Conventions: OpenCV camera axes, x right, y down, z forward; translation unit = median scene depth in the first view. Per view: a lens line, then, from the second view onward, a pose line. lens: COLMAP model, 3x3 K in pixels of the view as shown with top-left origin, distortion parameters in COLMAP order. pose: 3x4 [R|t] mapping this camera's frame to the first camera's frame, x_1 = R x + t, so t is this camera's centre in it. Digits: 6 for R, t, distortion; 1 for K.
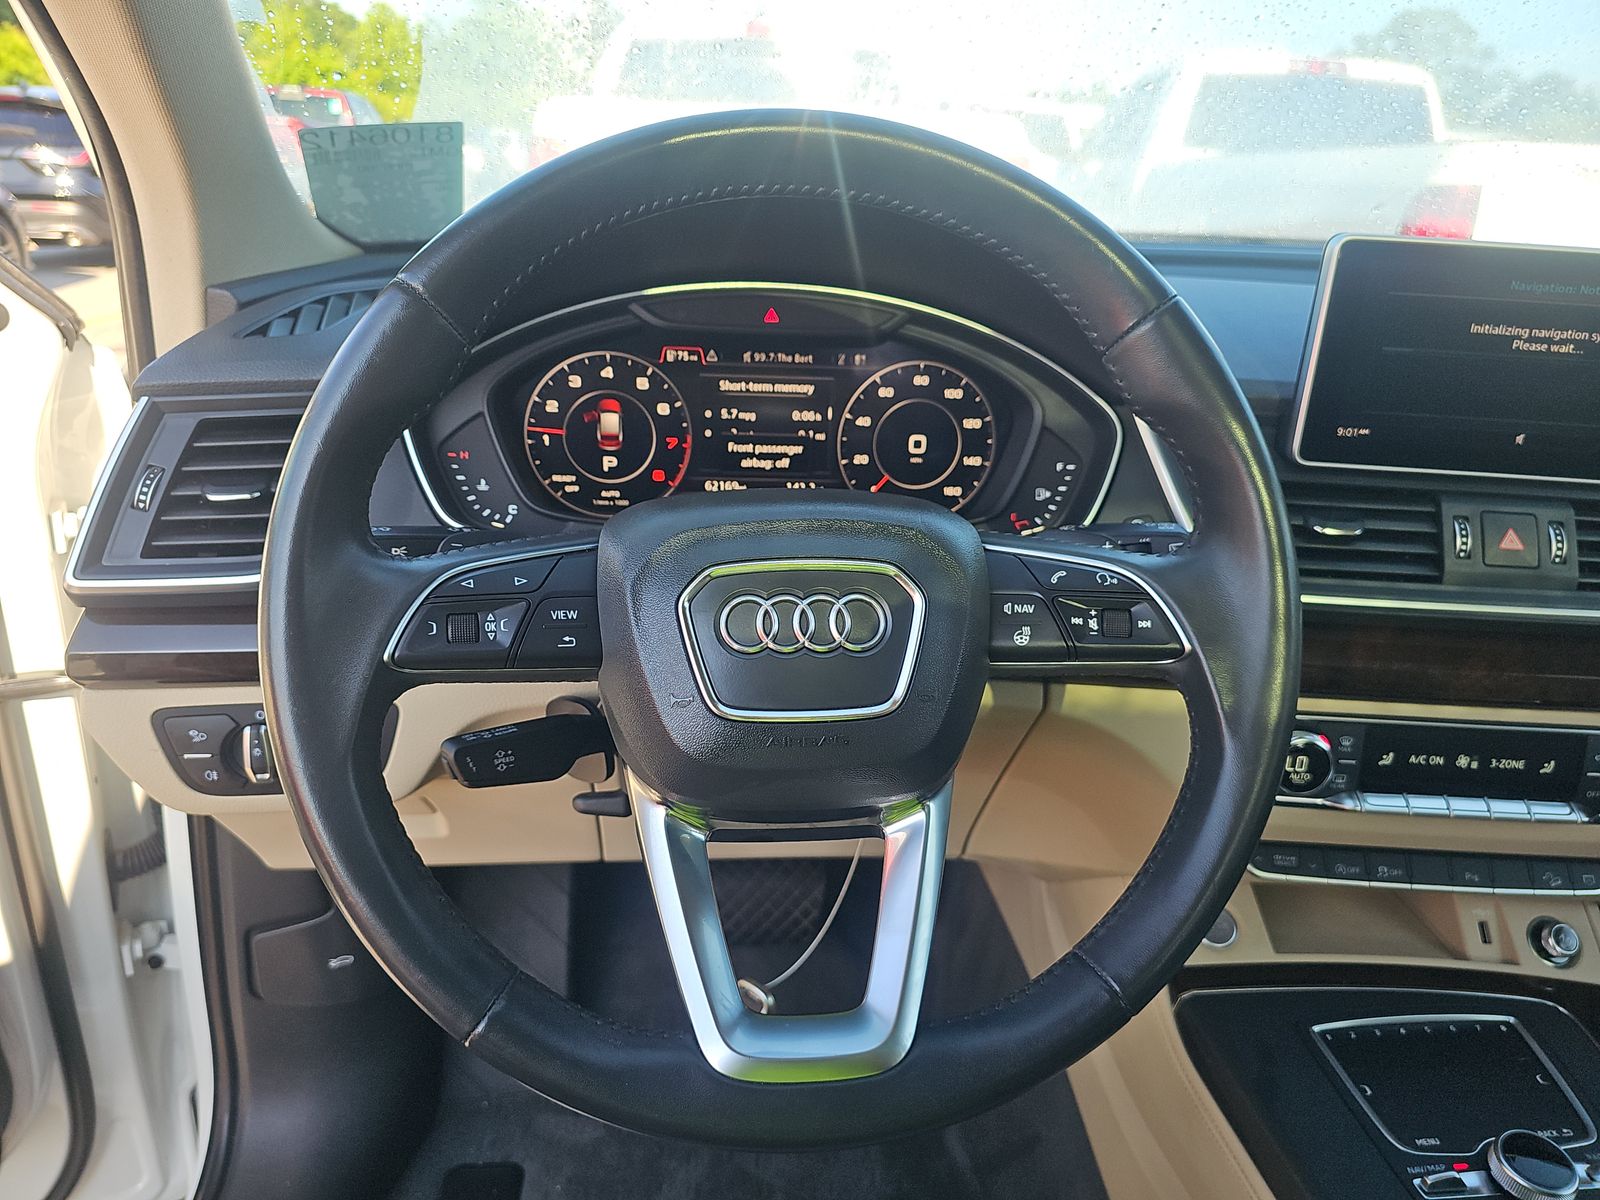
lens RADIAL K [[1074.7, 0, 800.0], [0, 1074.7, 600.0], [0, 0, 1]] dist [-0.002785, -0.002182]
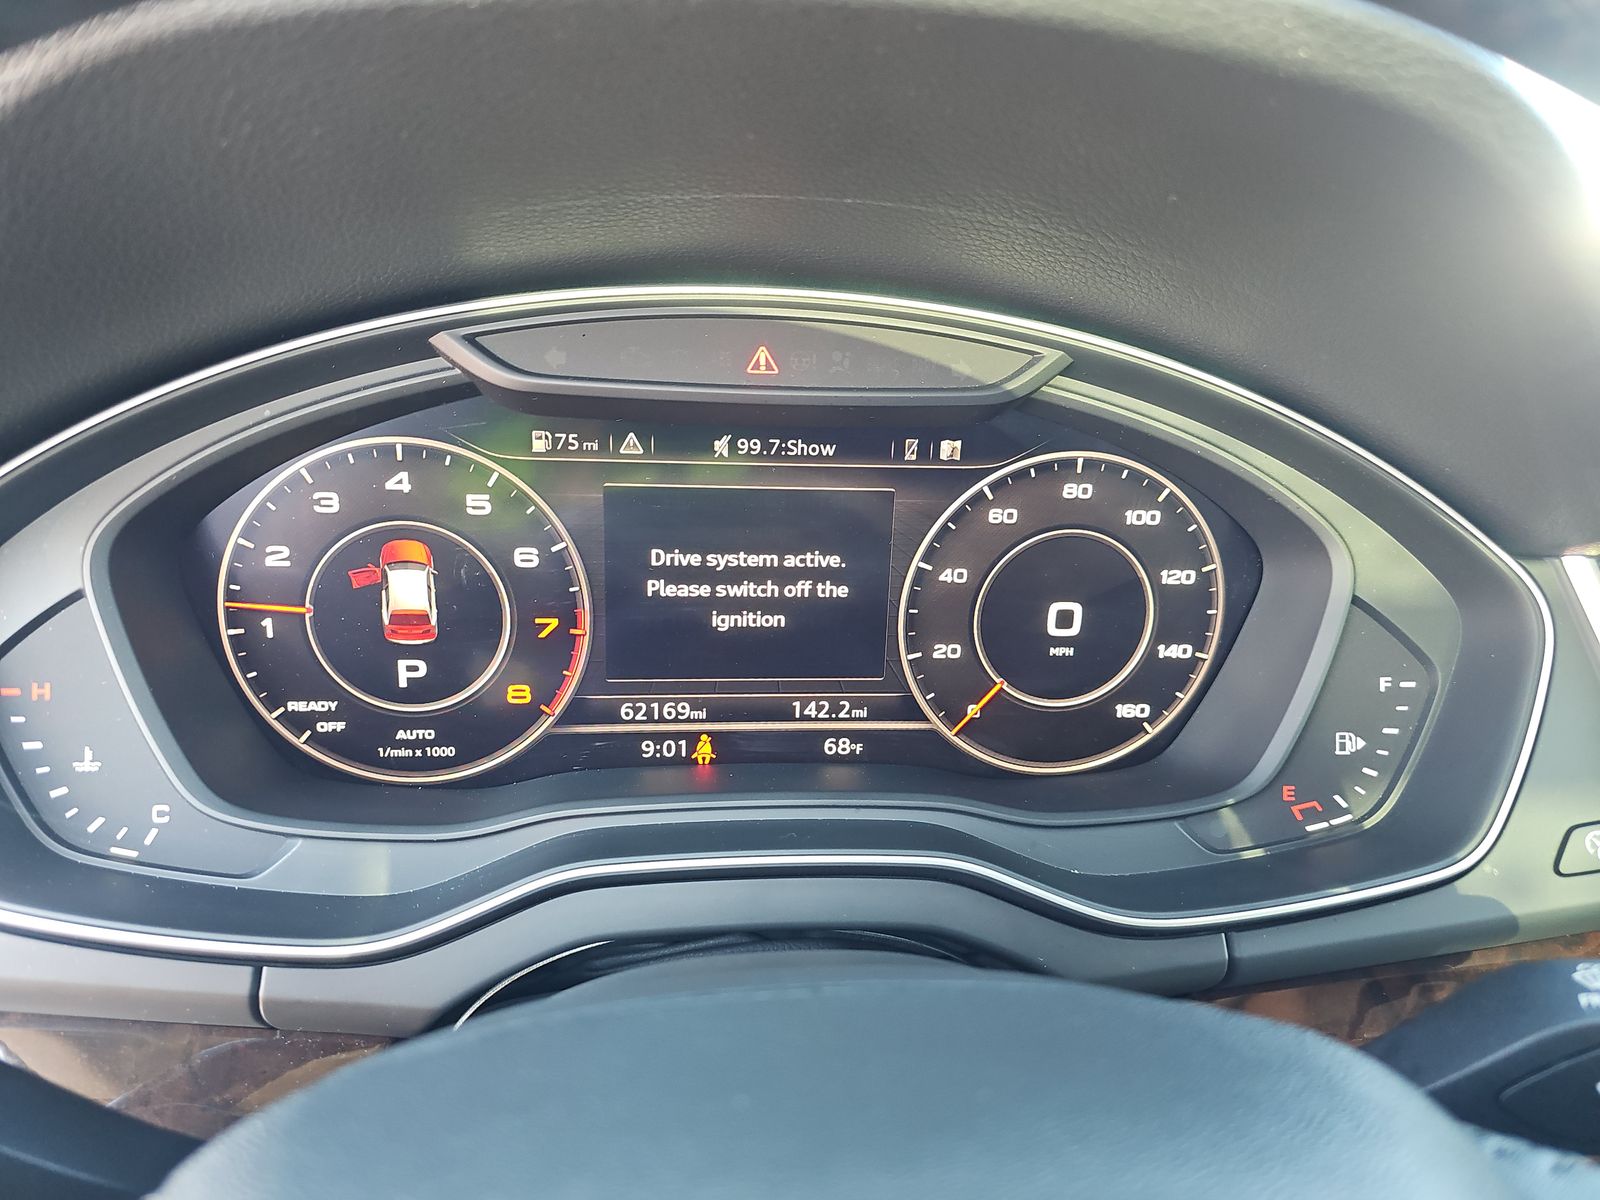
lens RADIAL K [[1107.1, 0, 800.4], [0, 1107.1, 566.0], [0, 0, 1]] dist [-0.040605, -0.000745]
pose [[0.999775, -0.003416, 0.020920, -0.019669], [0.004020, 0.999573, -0.028932, -0.162052], [-0.020813, 0.029009, 0.999362, 0.532522]]
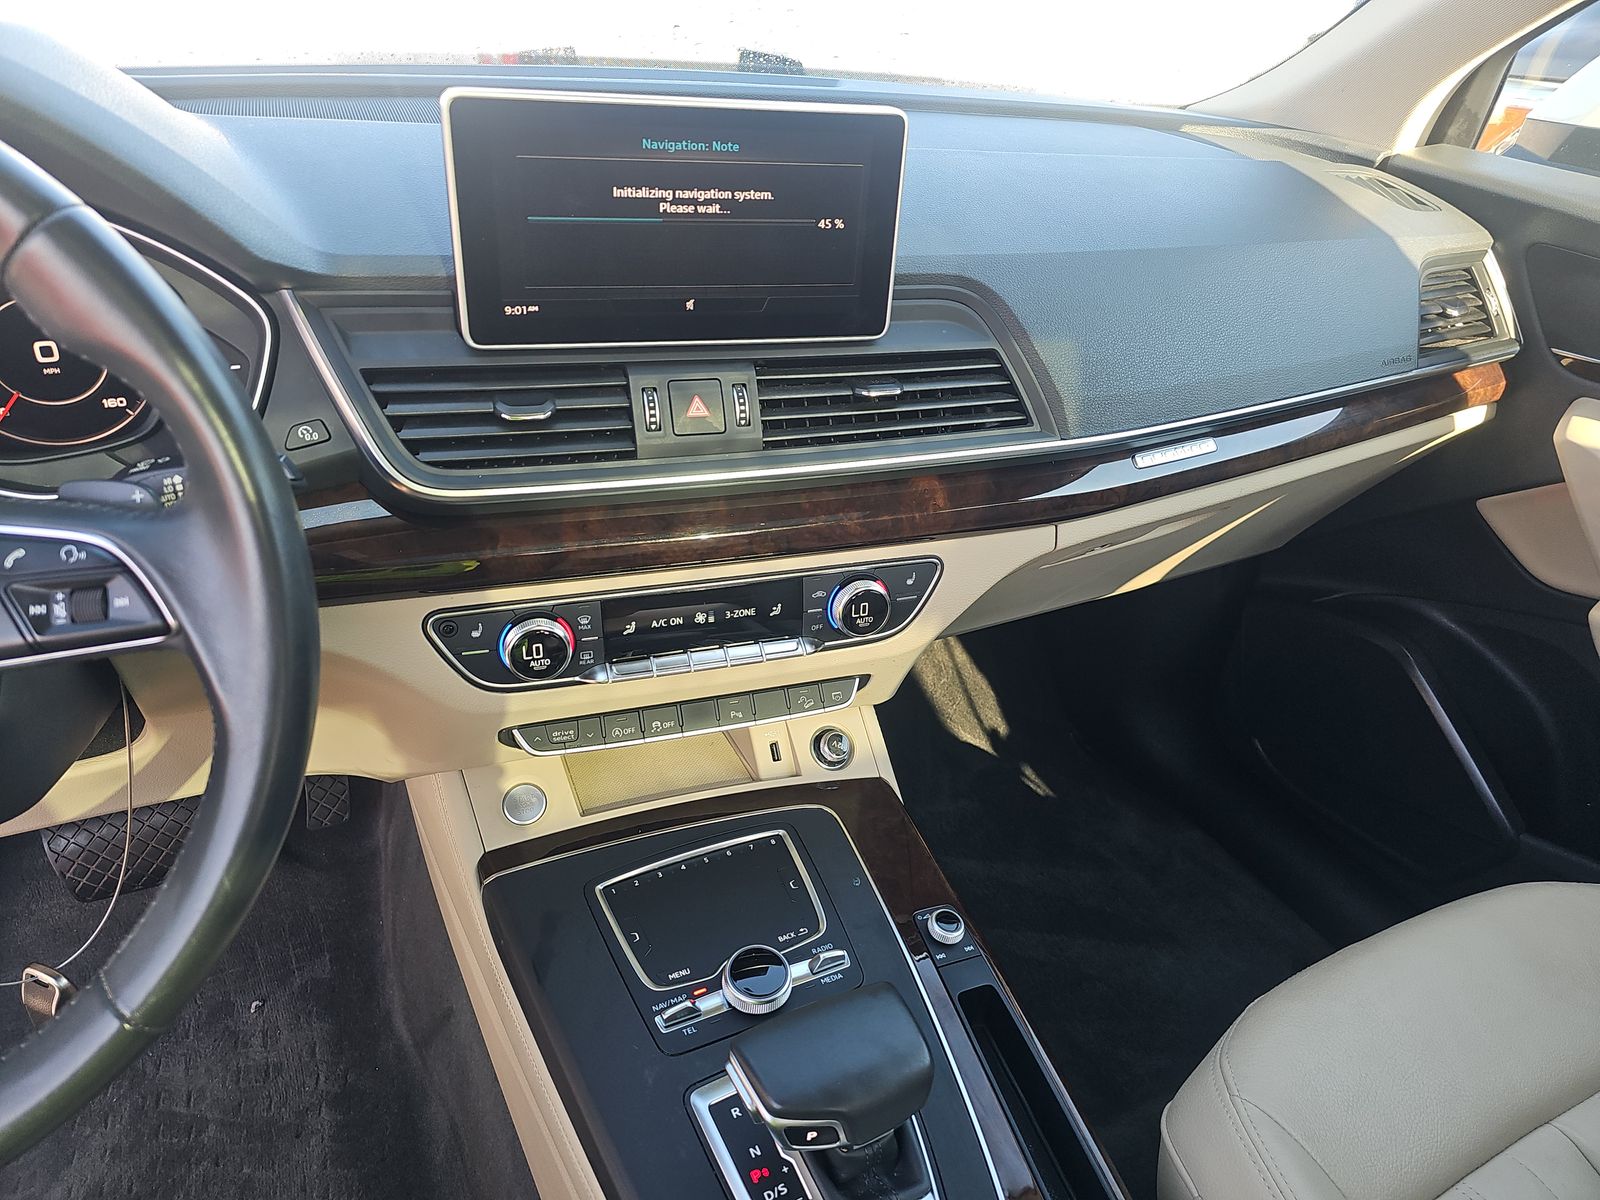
lens RADIAL K [[1052.9, 0, 792.9], [0, 1052.9, 600.1], [0, 0, 1]] dist [0.063611, -0.068316]
pose [[0.934526, -0.167254, 0.314144, 0.374345], [0.107743, 0.974227, 0.198172, -0.061860], [-0.339193, -0.151350, 0.928462, 0.007253]]
